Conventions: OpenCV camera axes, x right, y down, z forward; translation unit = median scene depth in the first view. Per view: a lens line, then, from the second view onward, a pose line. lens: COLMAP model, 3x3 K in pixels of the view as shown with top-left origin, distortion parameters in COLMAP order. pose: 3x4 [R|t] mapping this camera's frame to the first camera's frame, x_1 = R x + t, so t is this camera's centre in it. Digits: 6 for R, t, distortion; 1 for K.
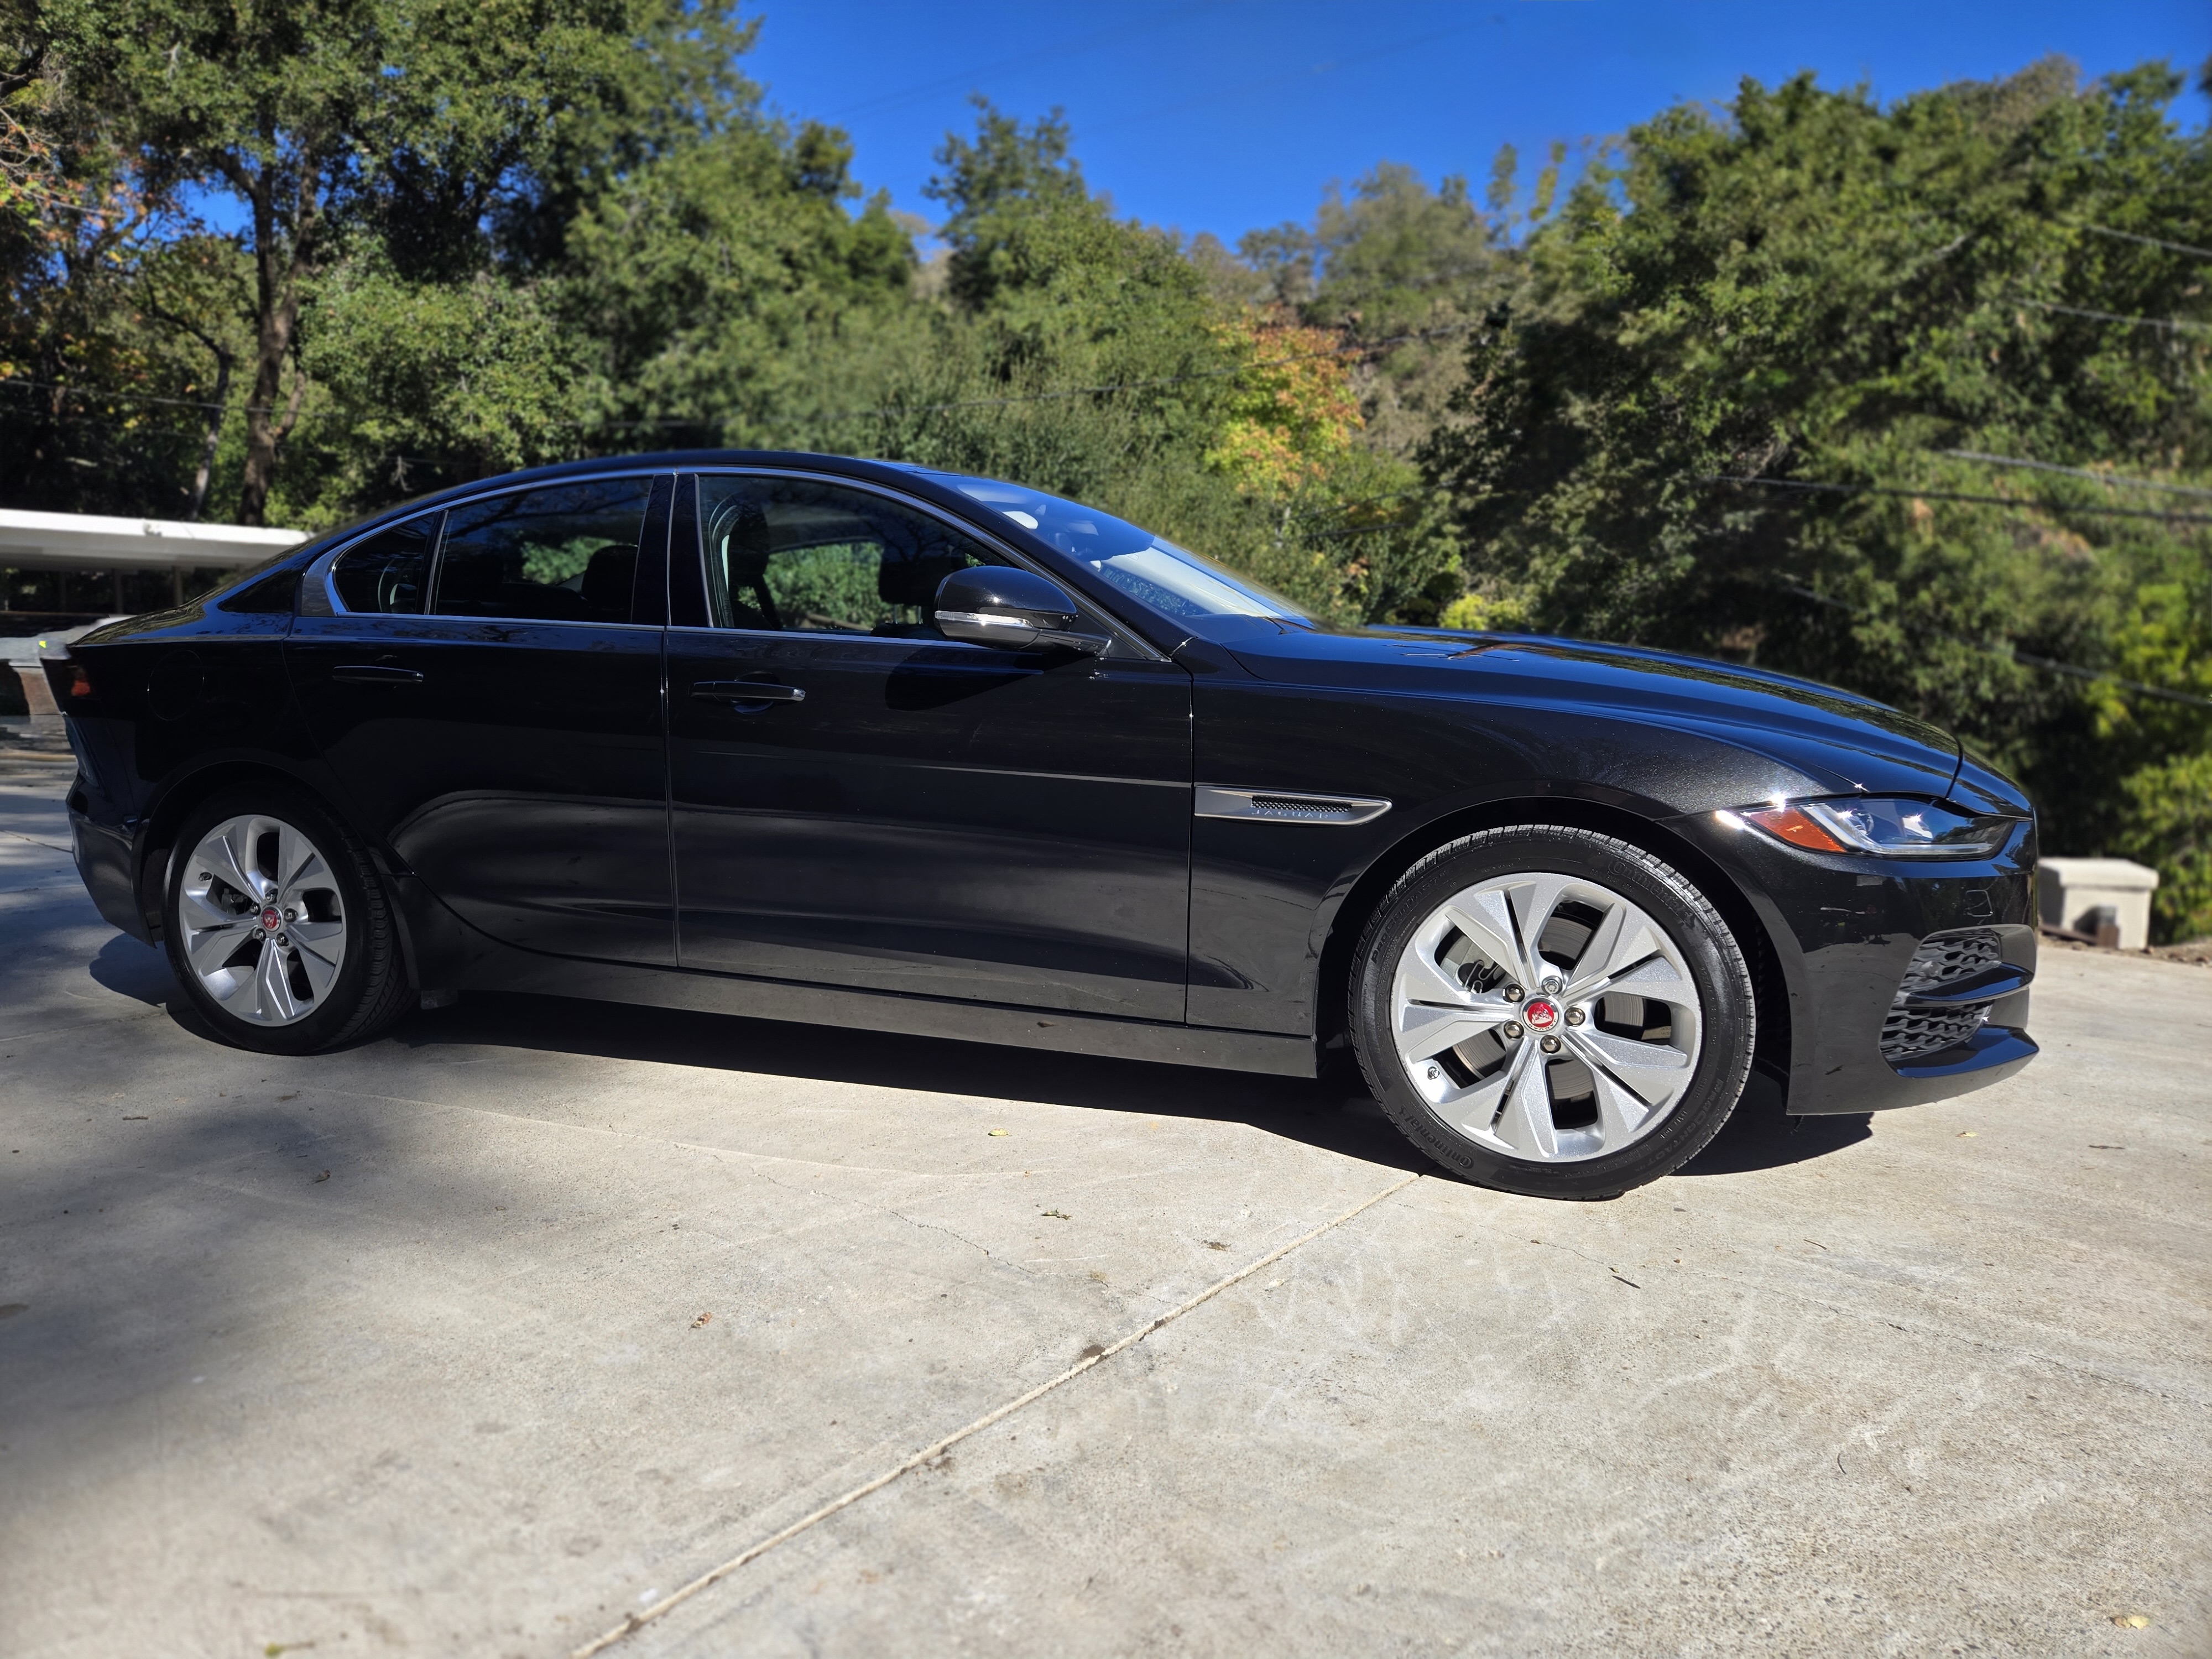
lens RADIAL K [[1598.4, 0, 1106.0], [0, 1598.4, 829.5], [0, 0, 1]] dist [0.104981, -0.117196]
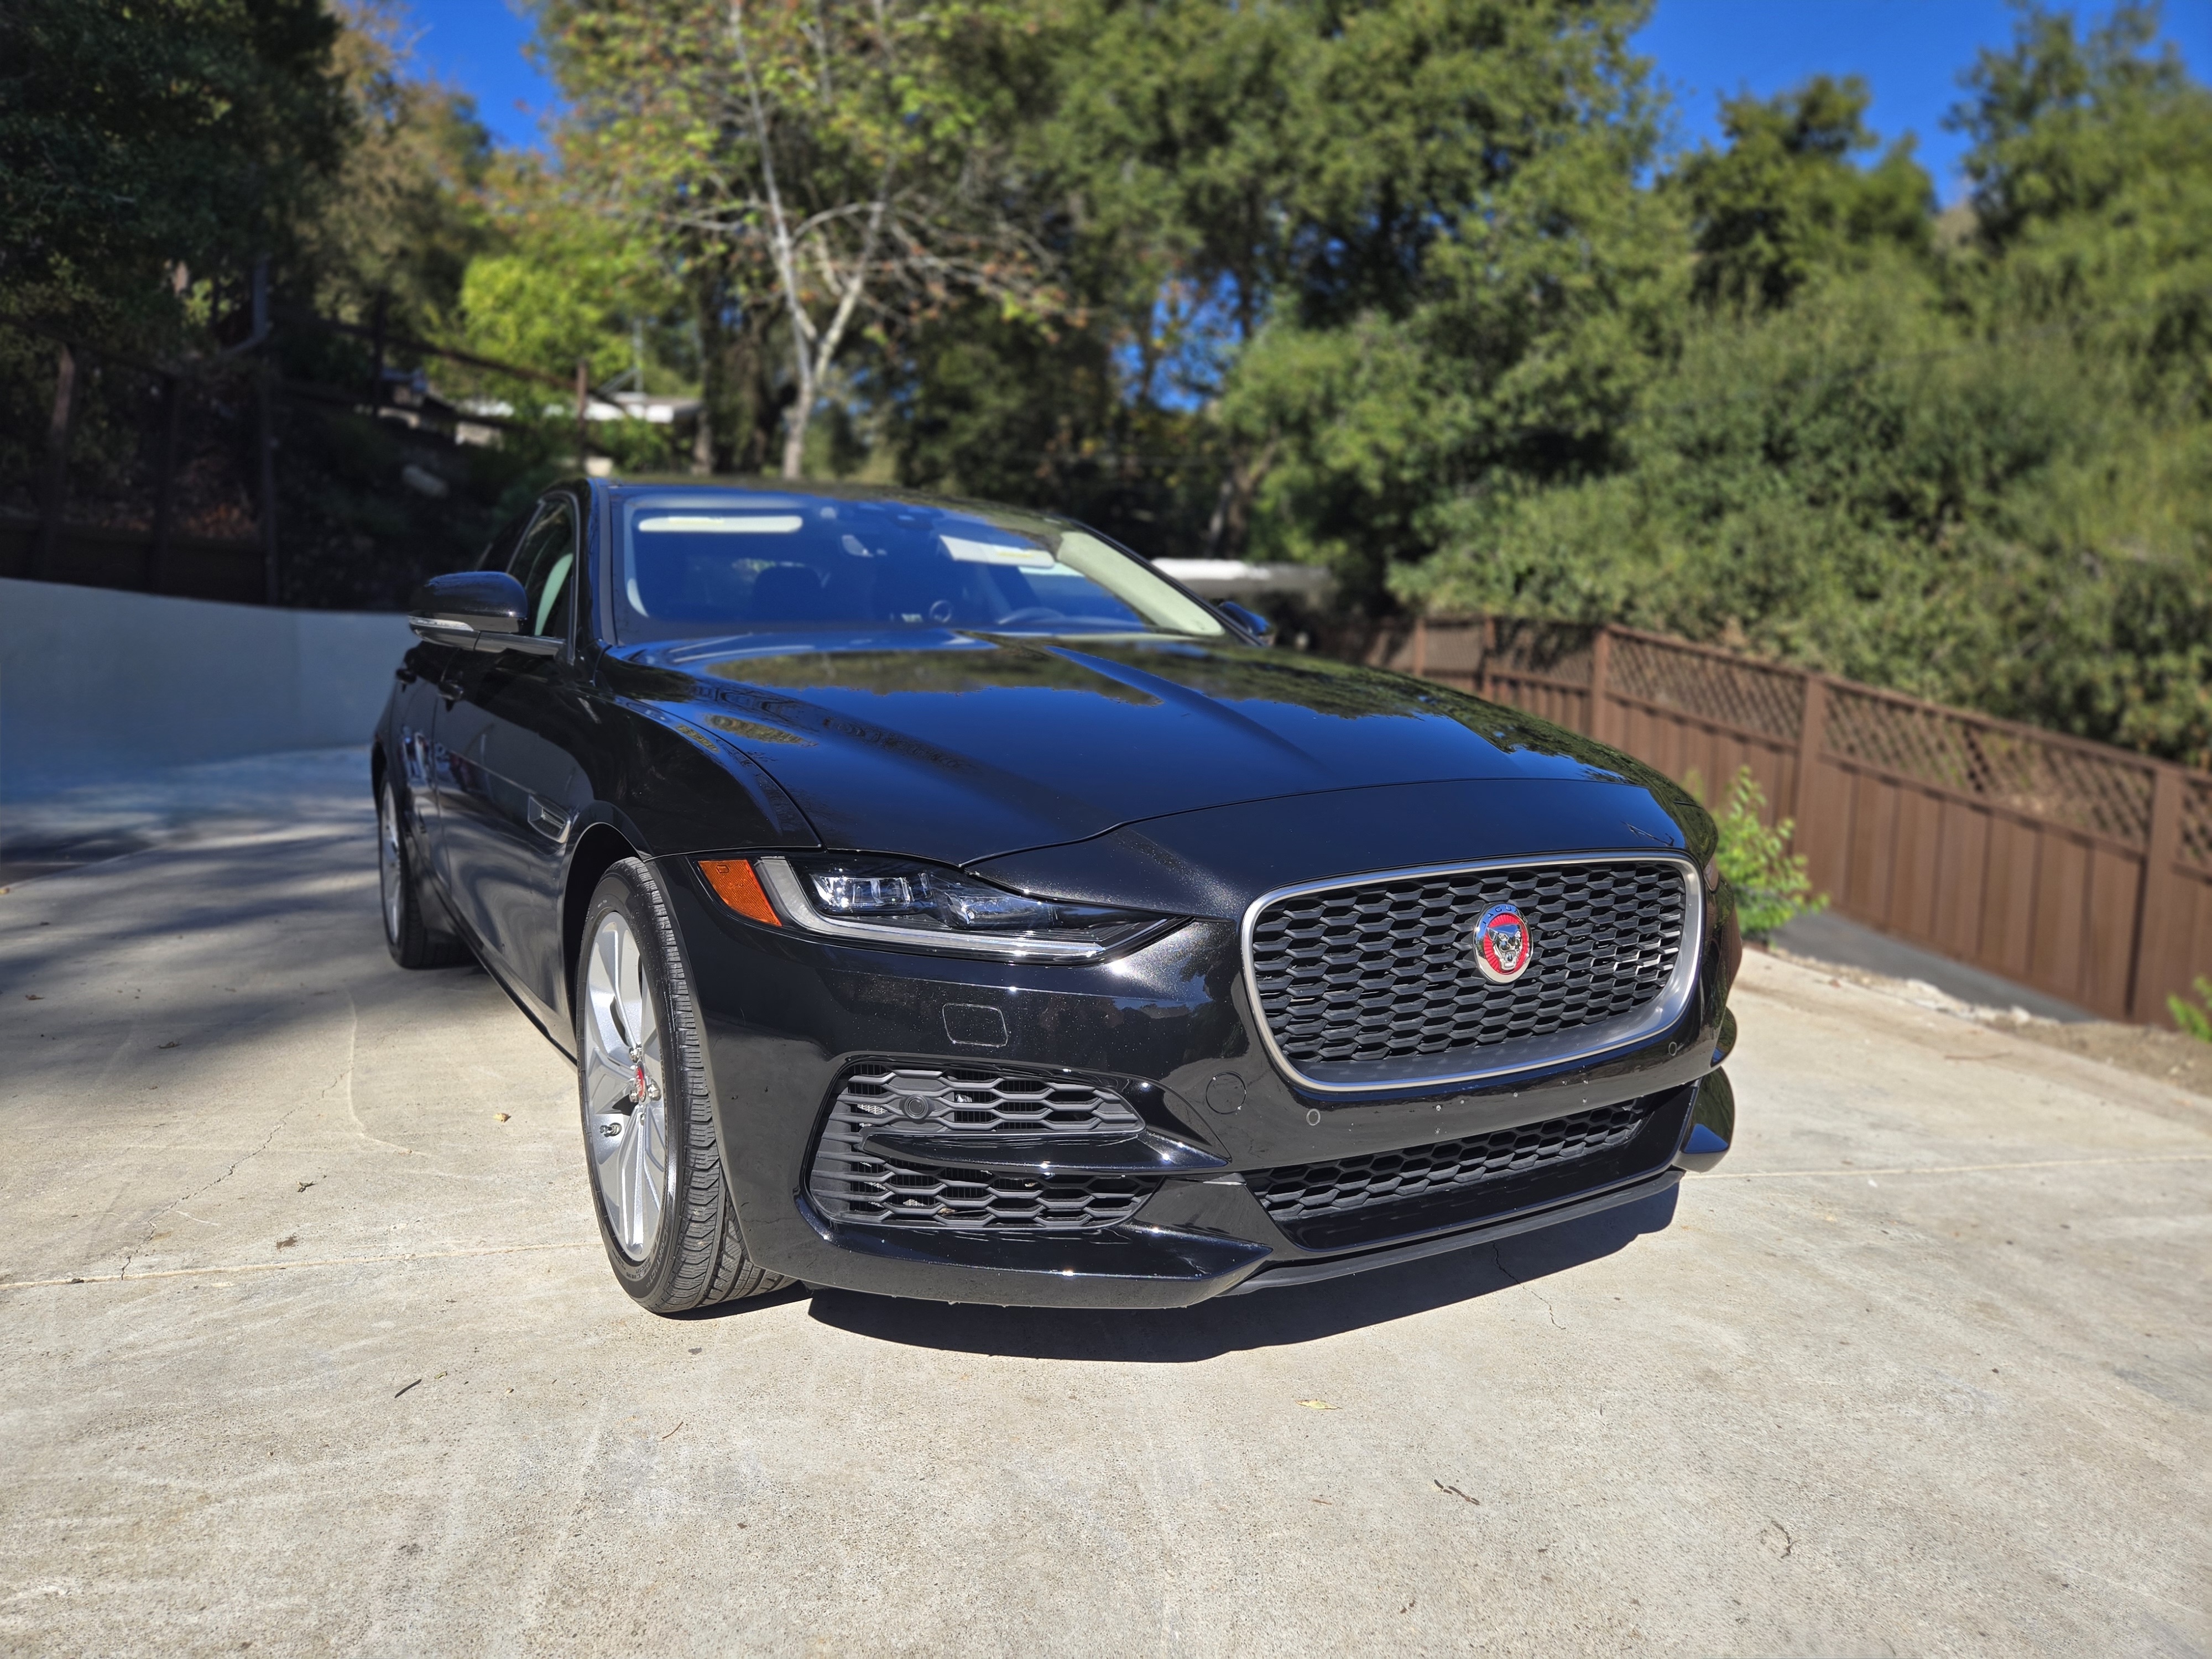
lens RADIAL K [[1598.4, 0, 1106.0], [0, 1598.4, 829.5], [0, 0, 1]] dist [0.104981, -0.117196]
pose [[0.737688, 0.068118, -0.671697, 0.220461], [-0.076171, 0.996942, 0.017447, -0.010359], [0.670832, 0.038293, 0.740620, 0.116786]]
